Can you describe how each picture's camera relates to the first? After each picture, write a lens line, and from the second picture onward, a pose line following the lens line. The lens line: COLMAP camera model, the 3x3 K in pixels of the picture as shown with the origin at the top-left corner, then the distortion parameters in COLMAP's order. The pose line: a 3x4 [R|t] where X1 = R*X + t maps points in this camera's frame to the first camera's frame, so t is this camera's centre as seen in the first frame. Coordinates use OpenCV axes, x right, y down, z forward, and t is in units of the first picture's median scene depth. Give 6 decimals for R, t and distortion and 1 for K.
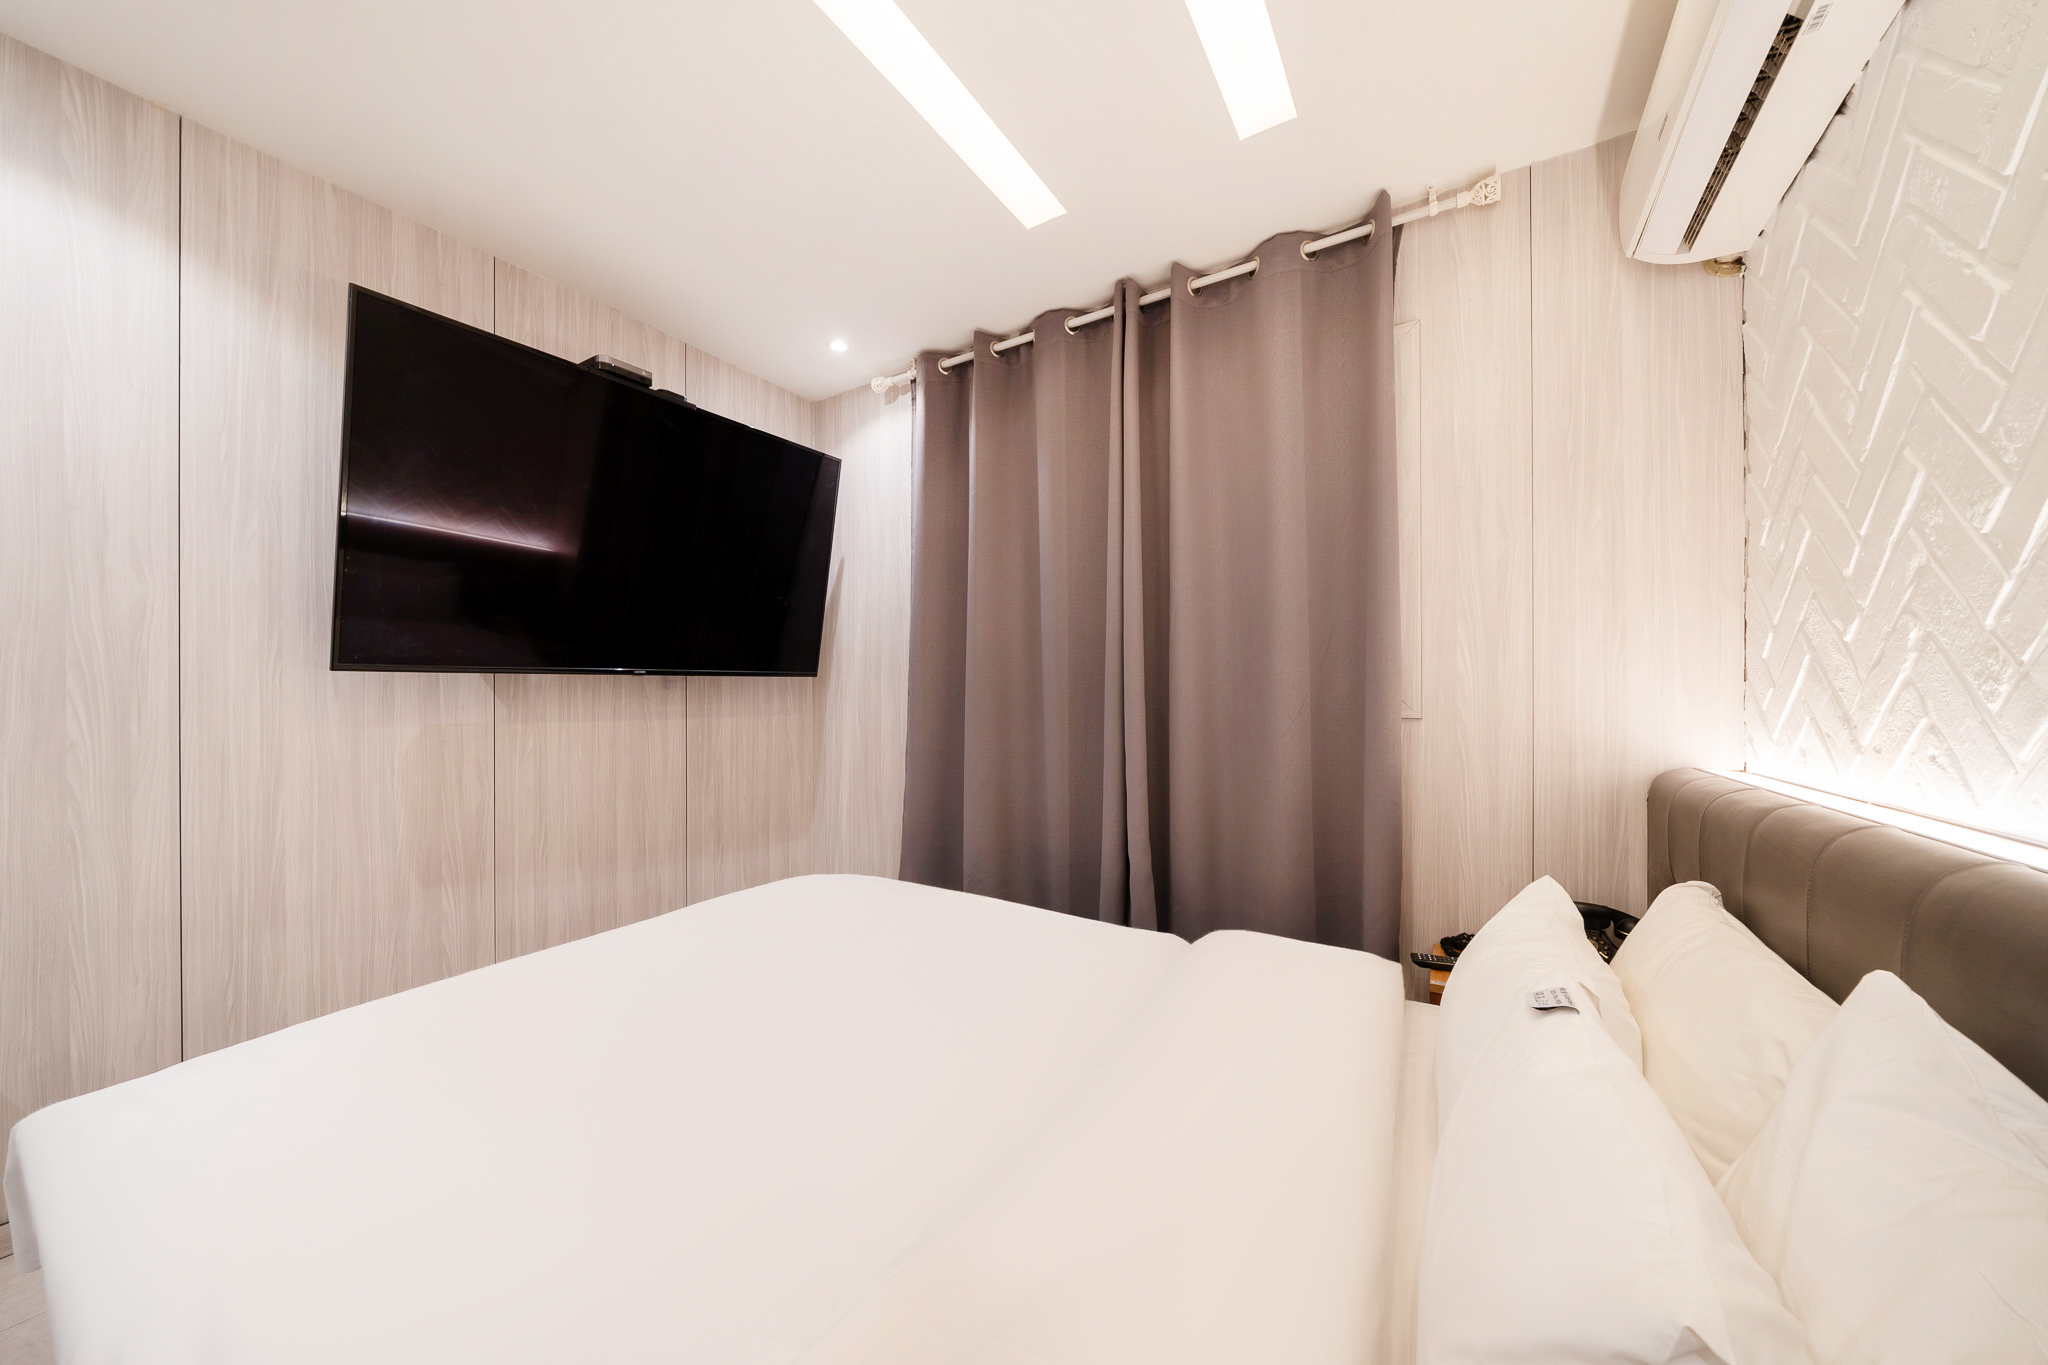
lens RADIAL K [[714.0, 0, 1018.4], [0, 714.0, 696.6], [0, 0, 1]] dist [-0.001019, -0.000093]
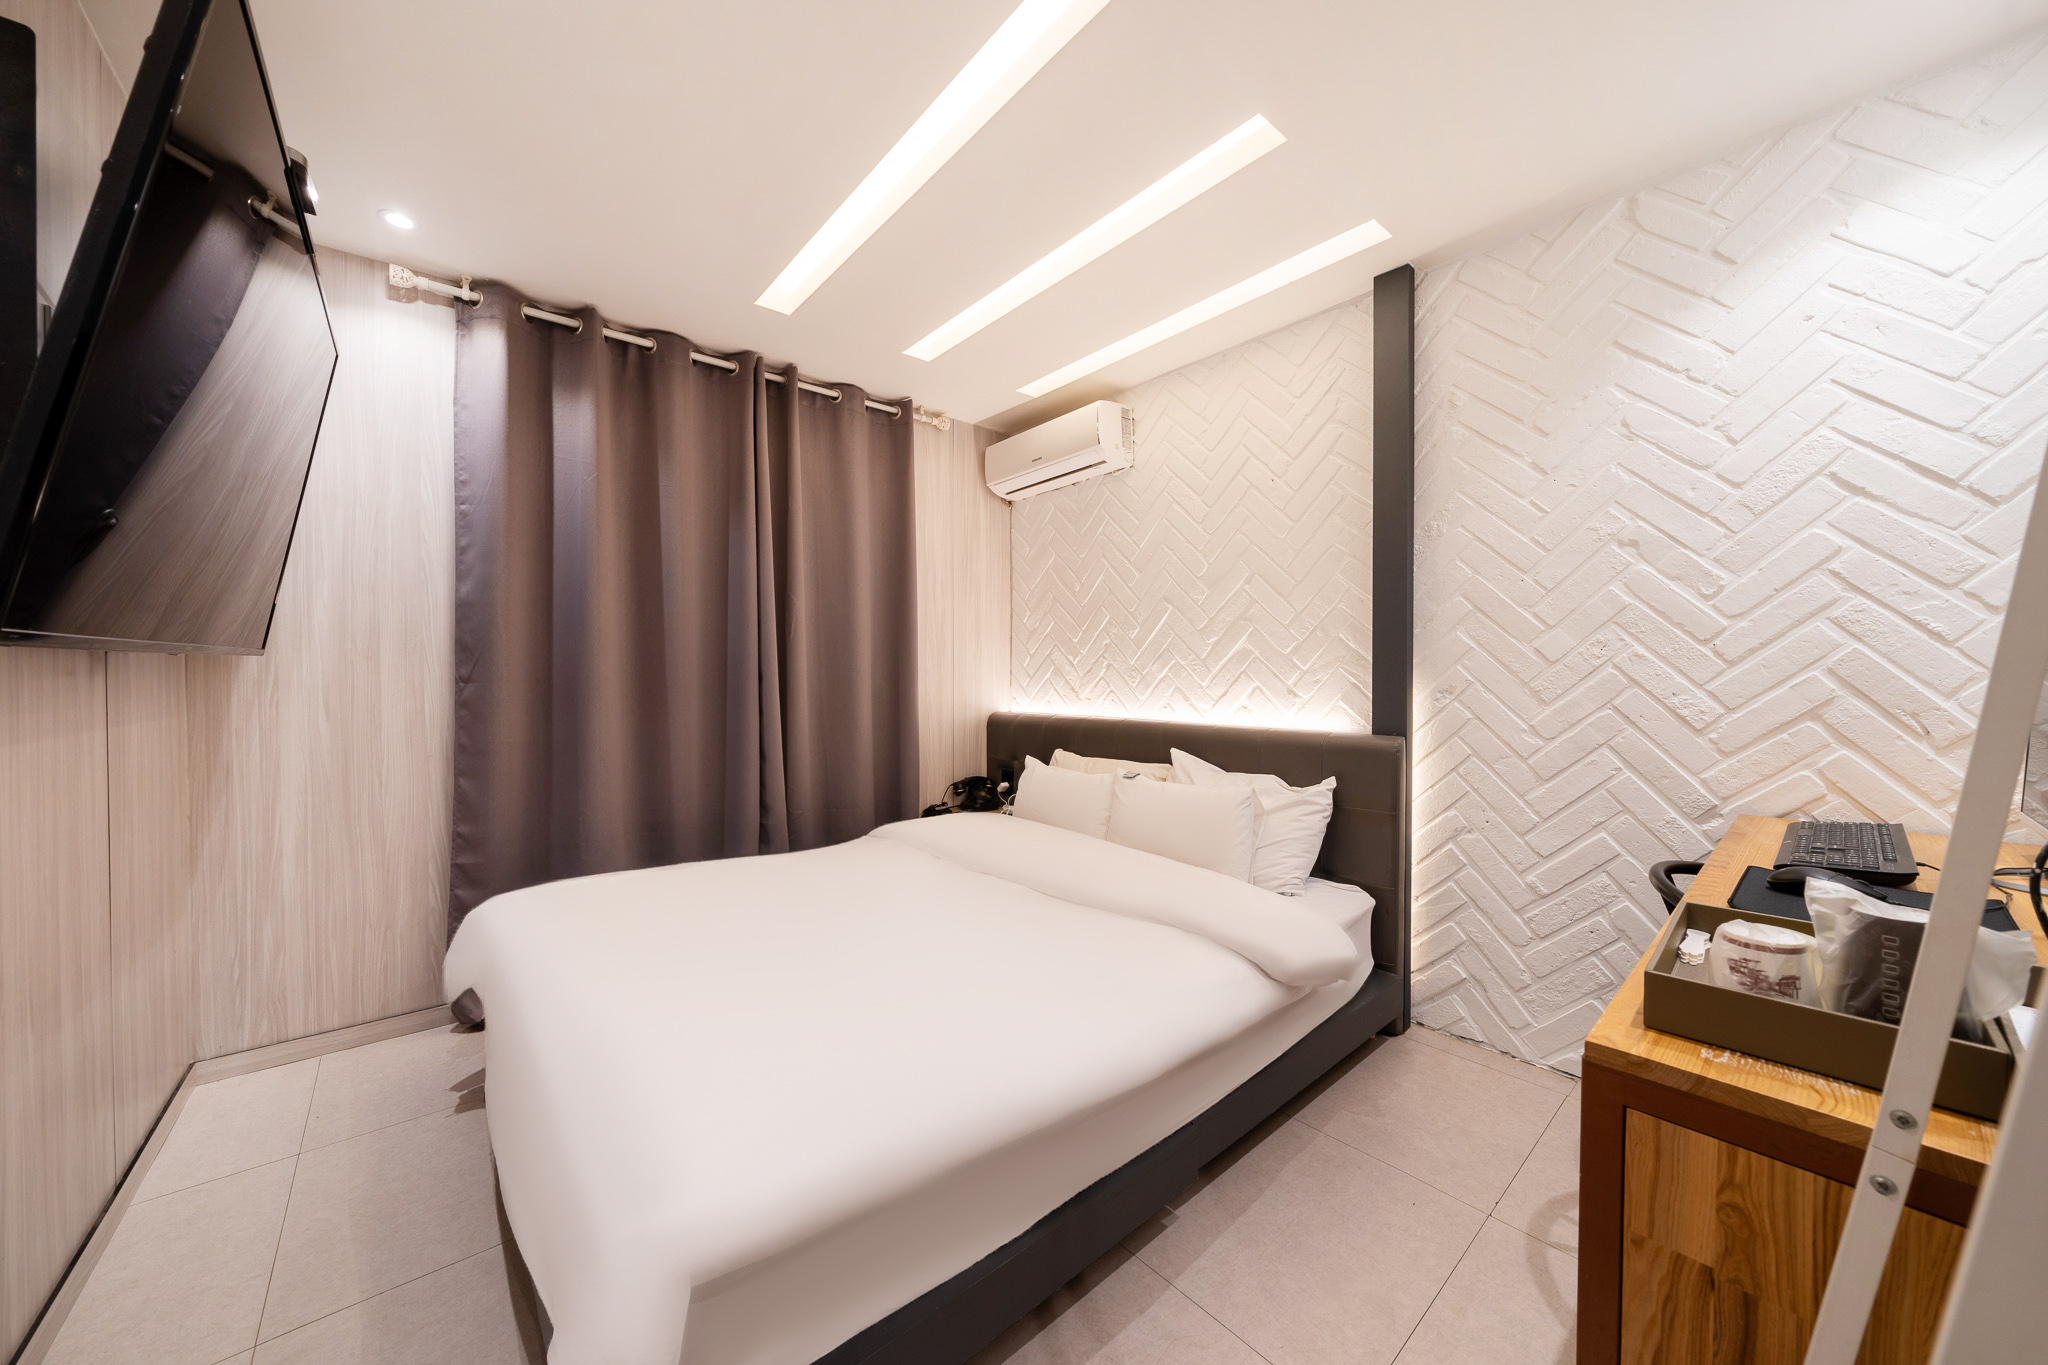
lens RADIAL K [[705.9, 0, 1024.0], [0, 705.9, 682.5], [0, 0, 1]] dist [-0.000353, -0.000012]
pose [[0.296944, -0.005686, 0.954878, -0.998173], [0.000097, 0.999982, 0.005924, -0.008714], [-0.954895, -0.001666, 0.296940, 0.188399]]
